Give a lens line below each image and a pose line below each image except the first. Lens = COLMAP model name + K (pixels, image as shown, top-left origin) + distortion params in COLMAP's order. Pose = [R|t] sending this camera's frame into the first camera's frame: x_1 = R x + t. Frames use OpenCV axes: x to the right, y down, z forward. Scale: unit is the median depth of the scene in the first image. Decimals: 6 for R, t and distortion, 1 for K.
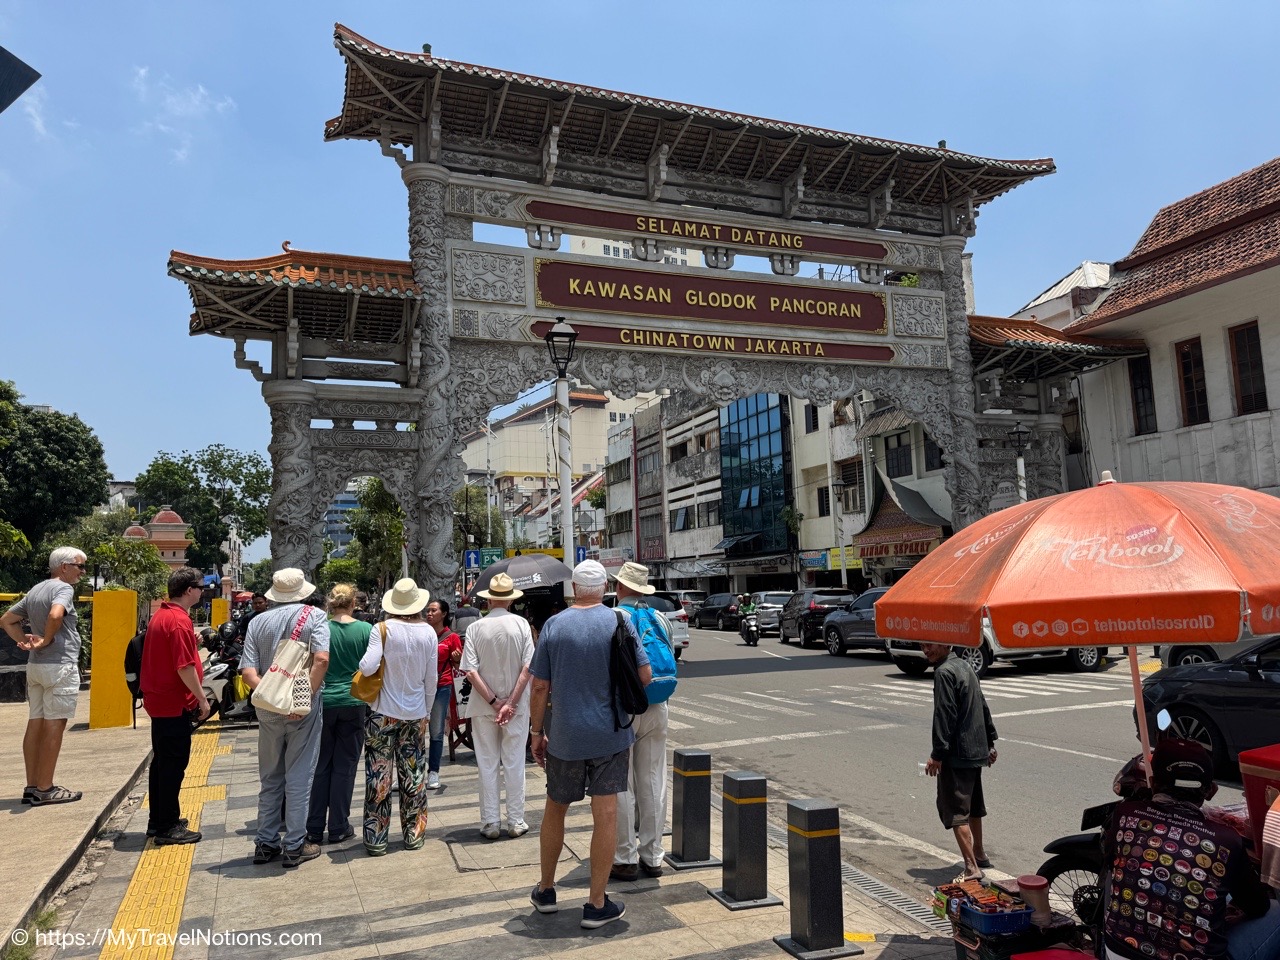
lens RADIAL K [[883.6, 0, 635.0], [0, 883.6, 479.5], [0, 0, 1]] dist [0.144544, -0.236711]
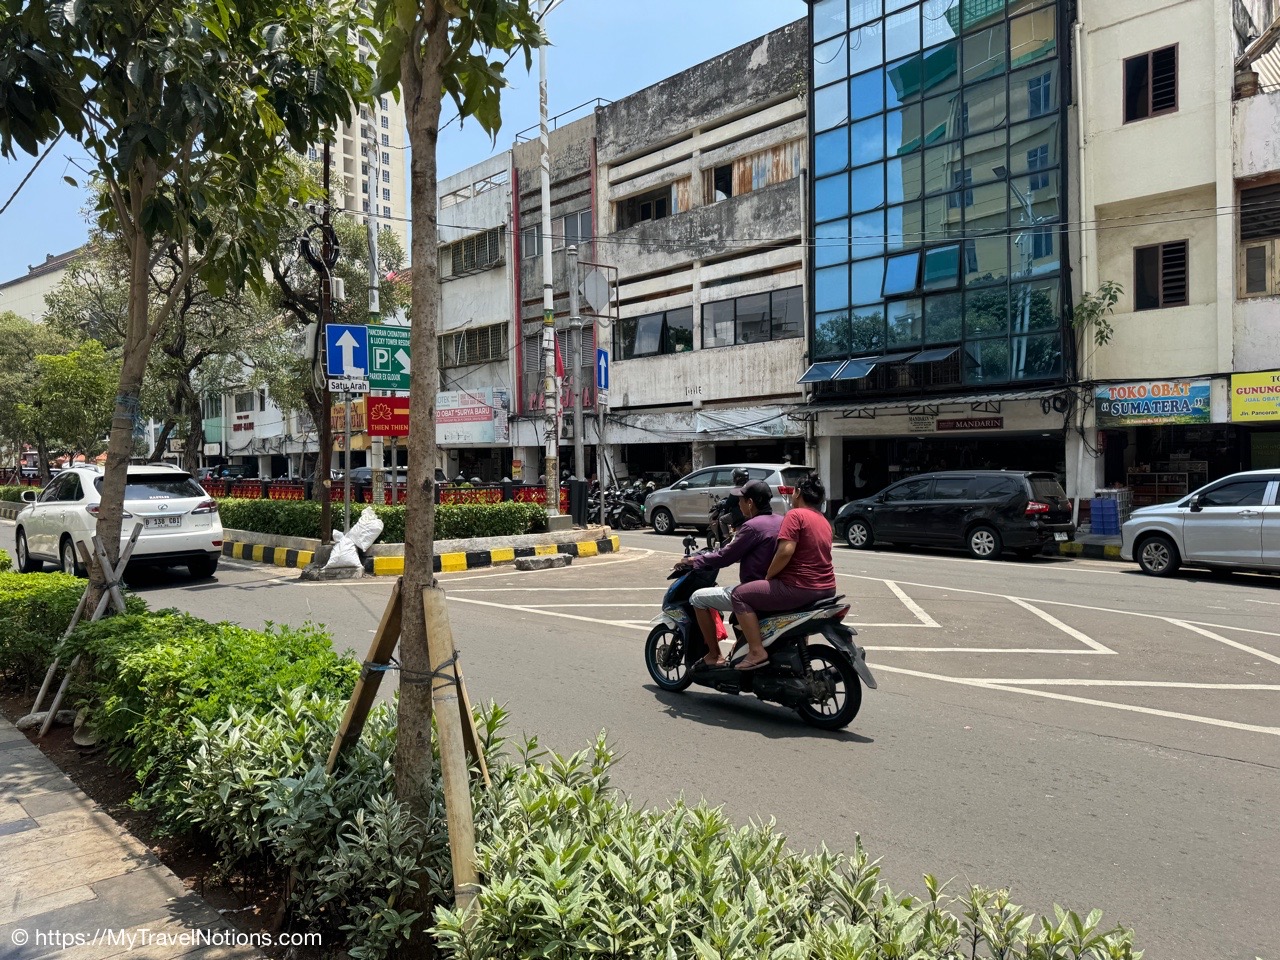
lens RADIAL K [[883.6, 0, 635.0], [0, 883.6, 479.5], [0, 0, 1]] dist [0.144544, -0.236711]
pose [[0.923660, 0.016235, 0.382868, -0.377595], [-0.065998, 0.990913, 0.117199, 0.162643], [-0.377487, -0.133521, 0.916338, 1.163778]]
